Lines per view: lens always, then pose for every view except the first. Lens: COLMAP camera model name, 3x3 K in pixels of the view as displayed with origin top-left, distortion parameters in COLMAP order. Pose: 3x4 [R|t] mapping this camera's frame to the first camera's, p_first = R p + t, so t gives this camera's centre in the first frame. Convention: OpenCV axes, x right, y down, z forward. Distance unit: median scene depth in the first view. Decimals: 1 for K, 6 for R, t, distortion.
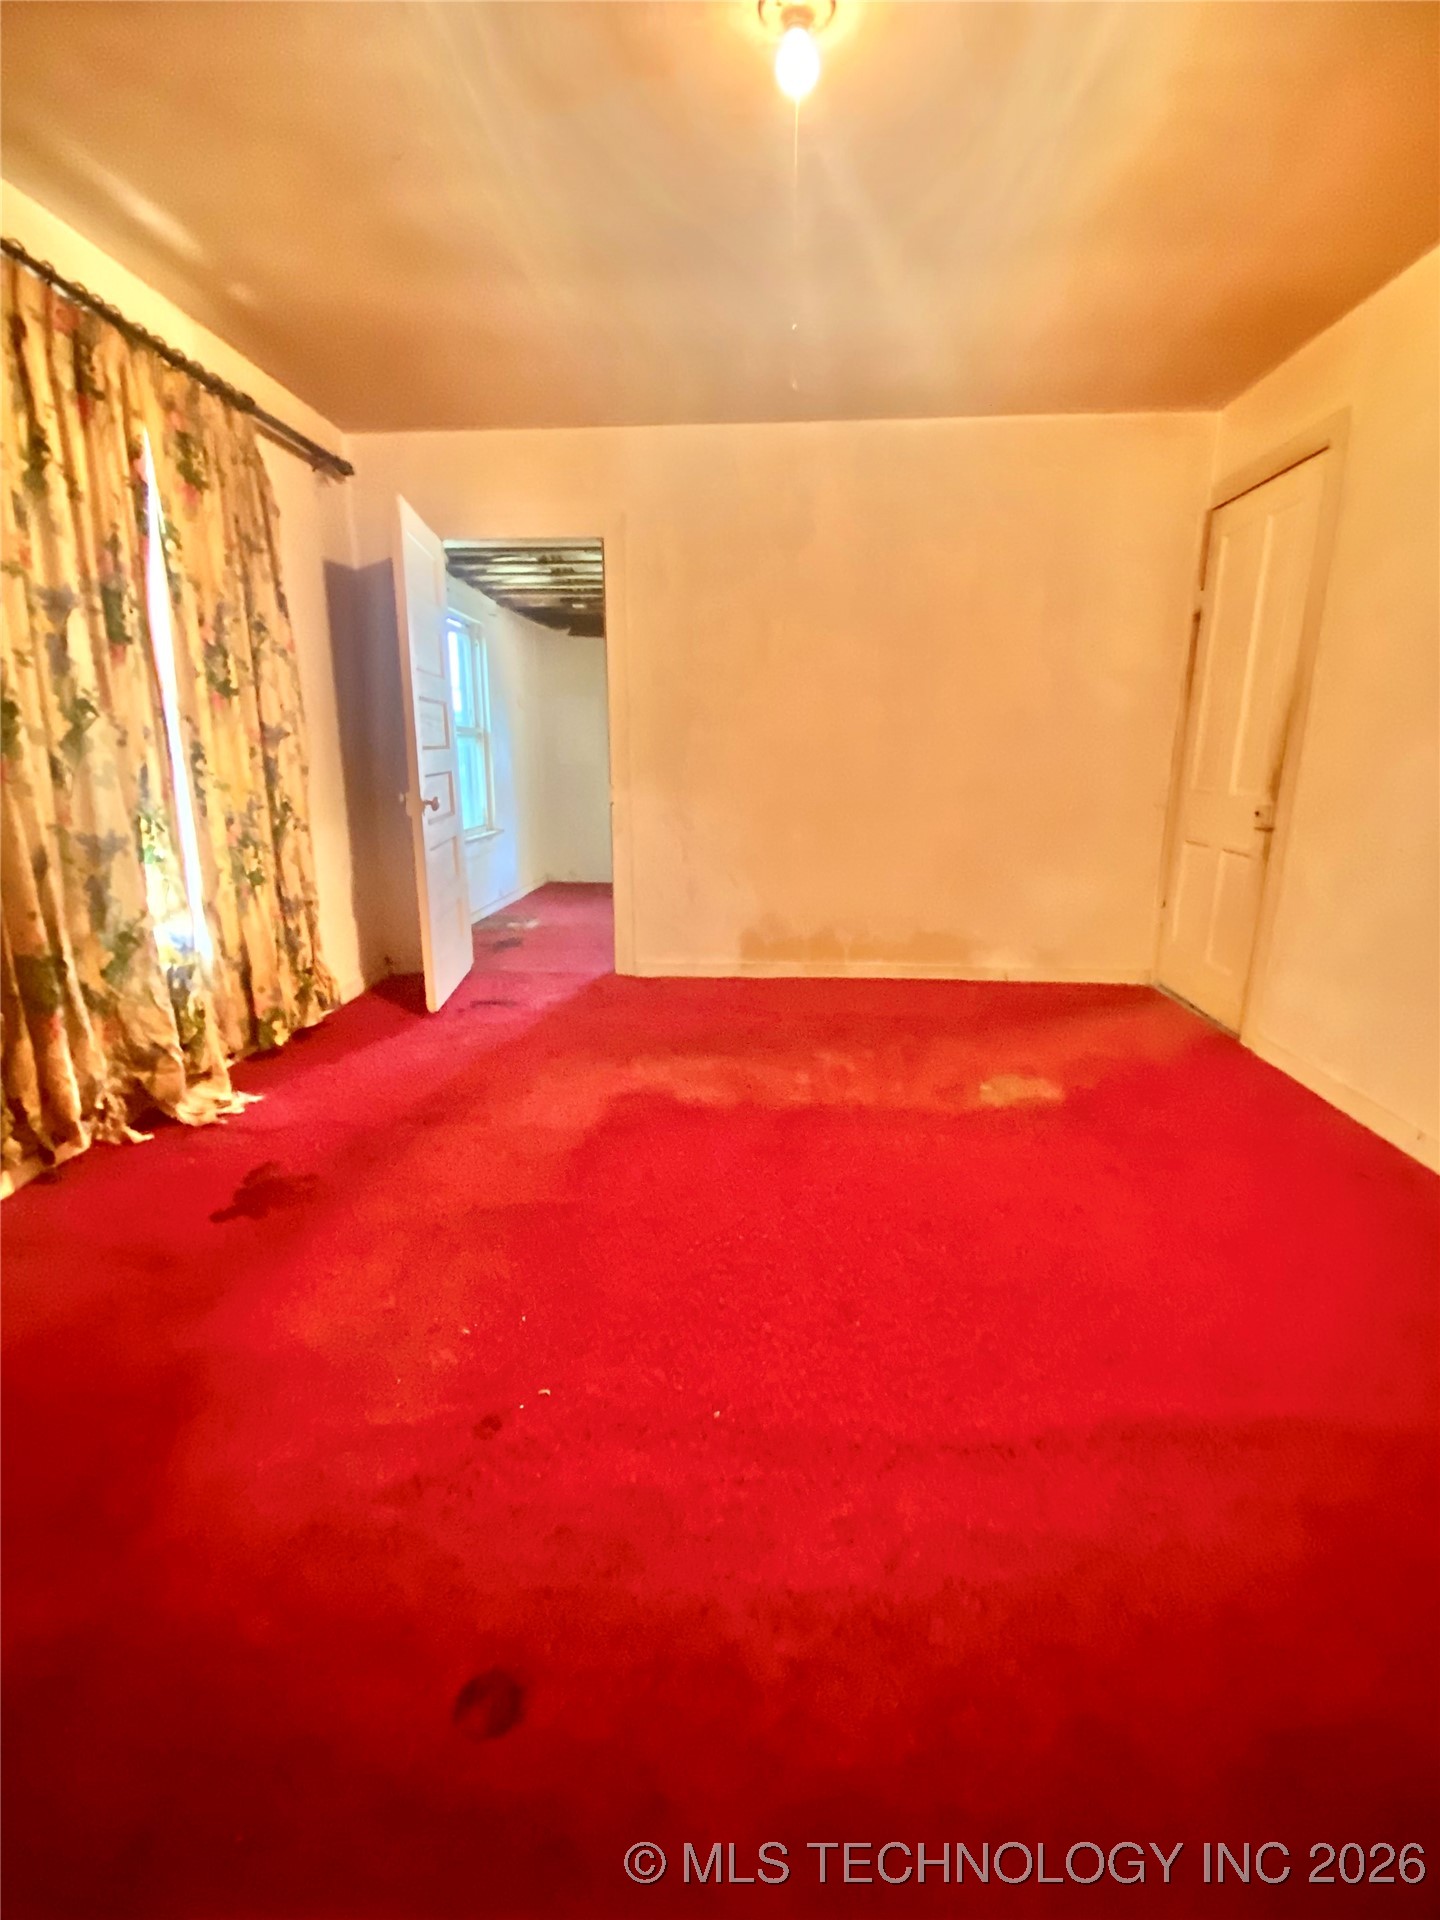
lens RADIAL K [[878.5, 0, 717.4], [0, 878.5, 959.2], [0, 0, 1]] dist [-0.000724, -0.006694]
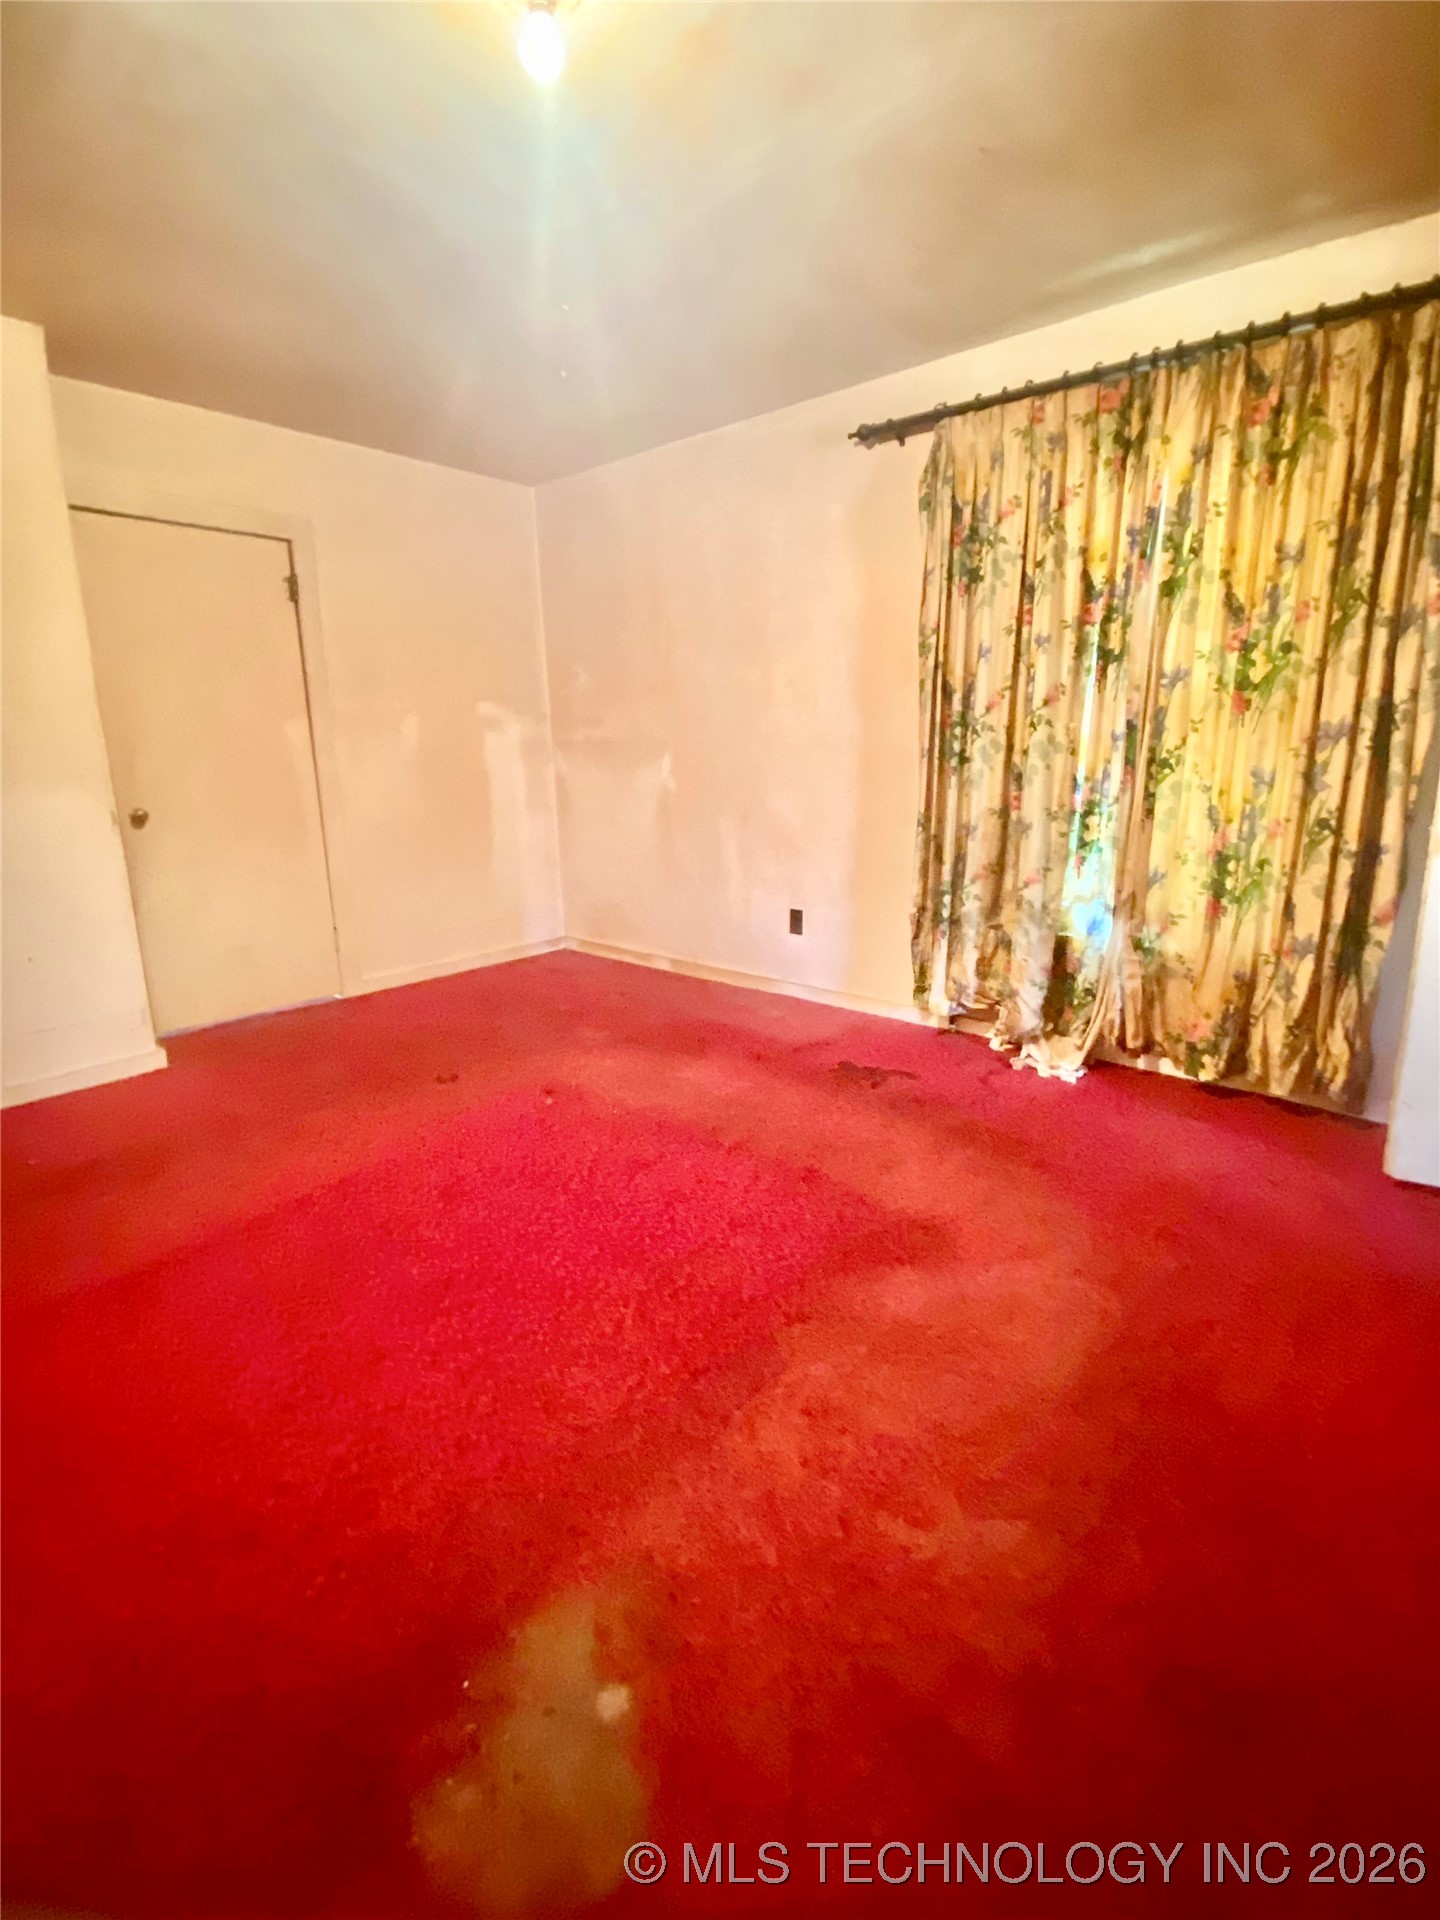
lens RADIAL K [[878.5, 0, 718.4], [0, 878.5, 949.9], [0, 0, 1]] dist [-0.000724, -0.006694]
pose [[-0.606225, 0.189682, -0.772342, 0.461012], [-0.167236, 0.919023, 0.356973, -0.258524], [0.777511, 0.345569, -0.525413, 1.019106]]
